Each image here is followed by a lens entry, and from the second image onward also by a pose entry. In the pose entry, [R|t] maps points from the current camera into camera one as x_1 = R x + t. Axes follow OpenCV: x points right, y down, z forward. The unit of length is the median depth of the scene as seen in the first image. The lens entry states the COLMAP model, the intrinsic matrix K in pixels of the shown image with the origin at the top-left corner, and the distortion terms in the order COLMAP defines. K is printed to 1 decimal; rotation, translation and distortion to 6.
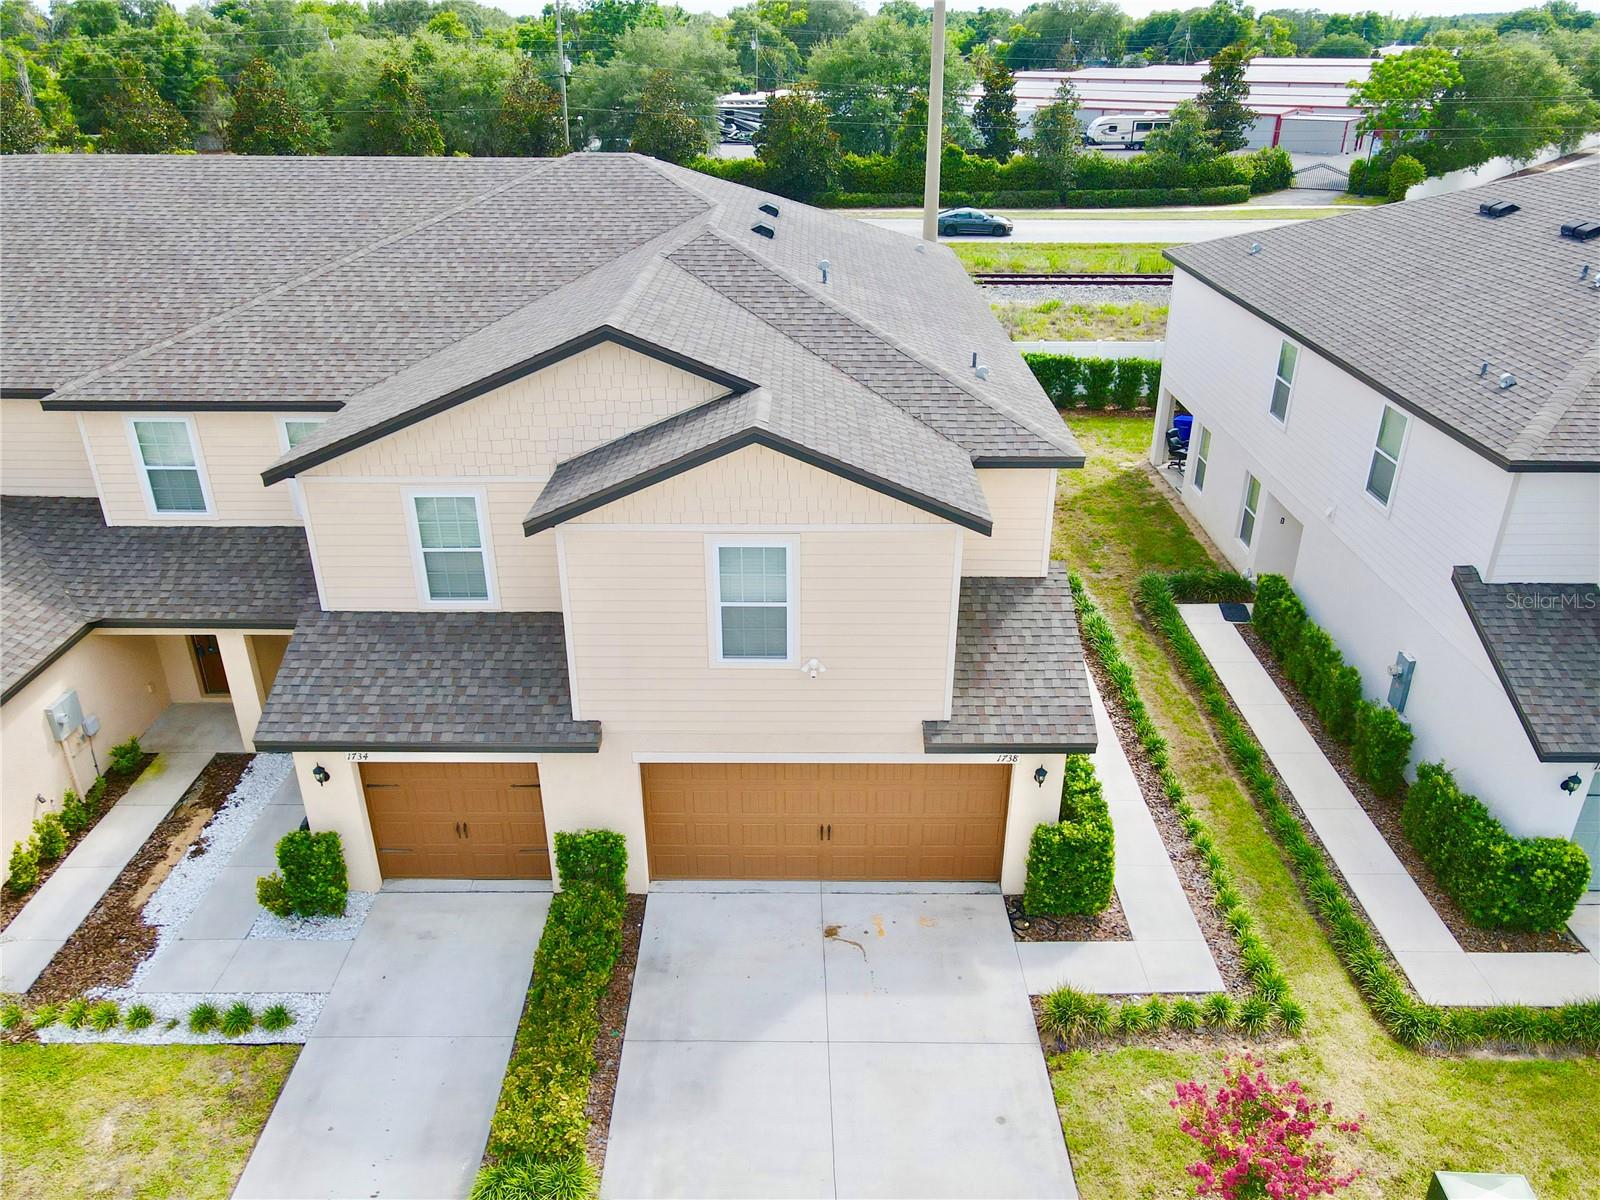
lens RADIAL K [[1167.2, 0, 800.0], [0, 1167.2, 600.0], [0, 0, 1]] dist [0.005624, 0.009238]
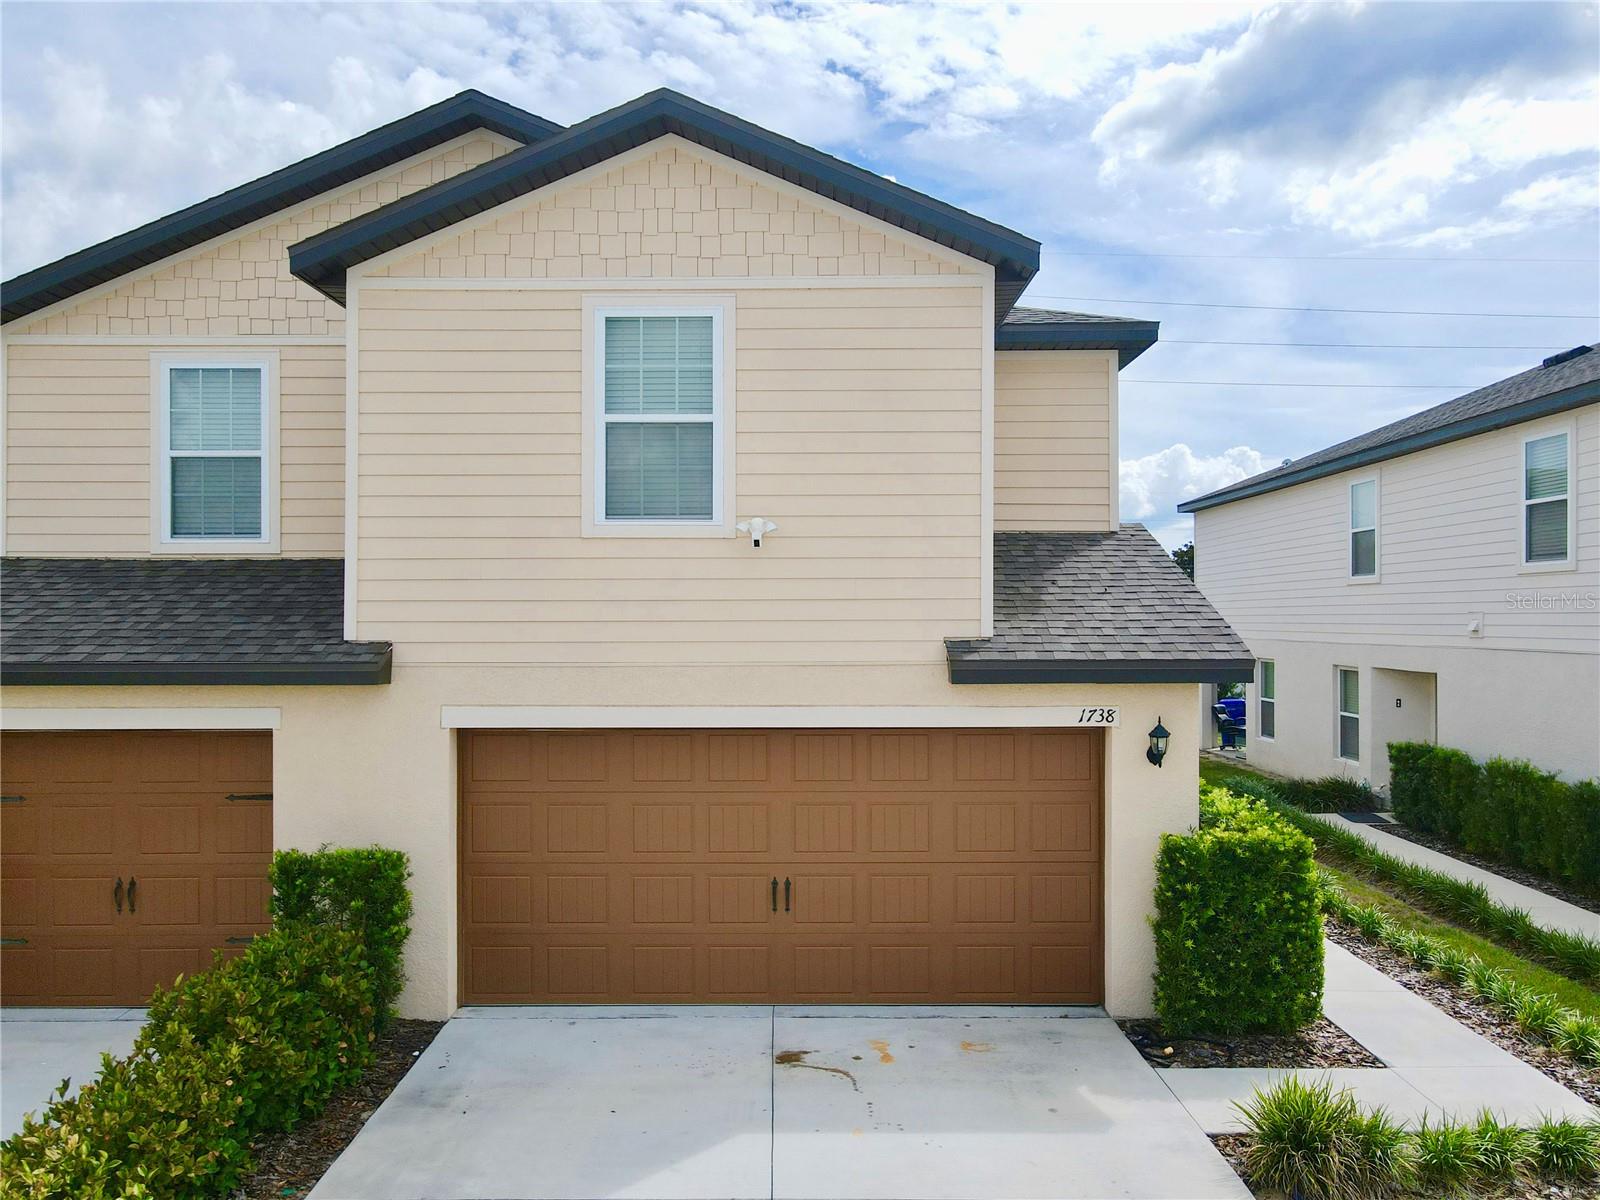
lens RADIAL K [[1167.2, 0, 800.0], [0, 1167.2, 600.0], [0, 0, 1]] dist [0.005624, 0.009238]
pose [[0.999981, 0.000785, 0.006119, 0.028475], [0.002035, 0.894409, -0.447245, 0.337198], [-0.005824, 0.447249, 0.894390, 0.460007]]
